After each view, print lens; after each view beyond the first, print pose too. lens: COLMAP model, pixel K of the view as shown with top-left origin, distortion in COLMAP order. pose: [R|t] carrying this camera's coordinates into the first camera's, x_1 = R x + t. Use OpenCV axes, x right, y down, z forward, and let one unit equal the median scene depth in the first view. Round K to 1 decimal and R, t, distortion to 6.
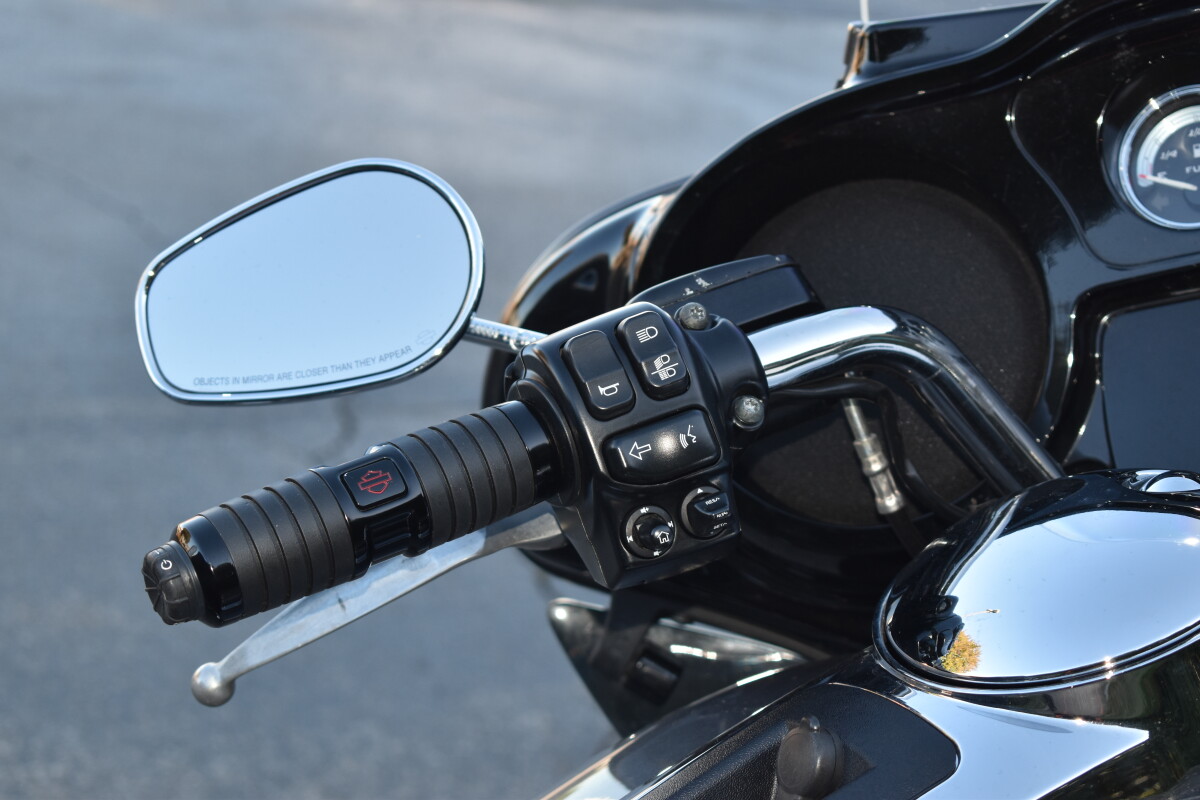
lens RADIAL K [[2704.2, 0, 600.0], [0, 2704.2, 400.0], [0, 0, 1]] dist [0.025481, 0.273700]
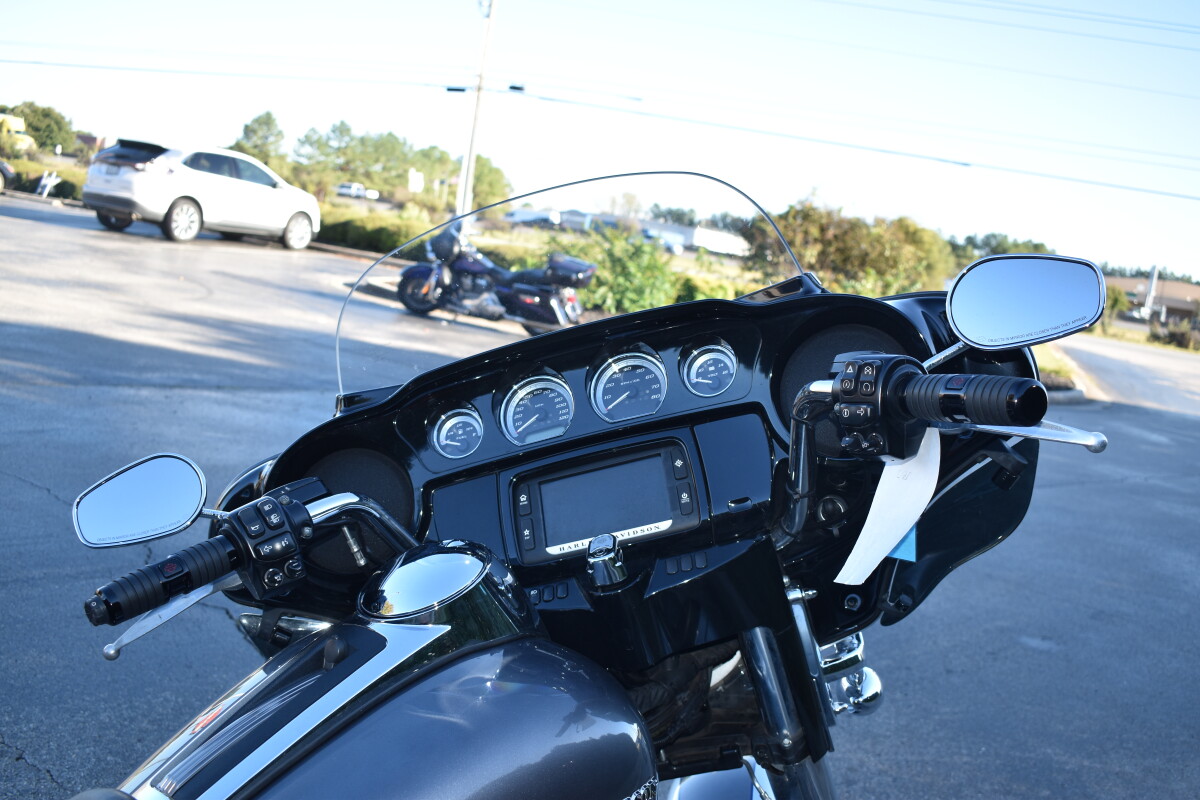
lens RADIAL K [[1089.6, 0, 600.0], [0, 1089.6, 400.0], [0, 0, 1]] dist [-0.090952, -0.000348]
pose [[0.949511, -0.054708, 0.308928, 0.004290], [0.093421, 0.989314, -0.111937, 0.021554], [-0.299503, 0.135145, 0.944475, -0.170126]]
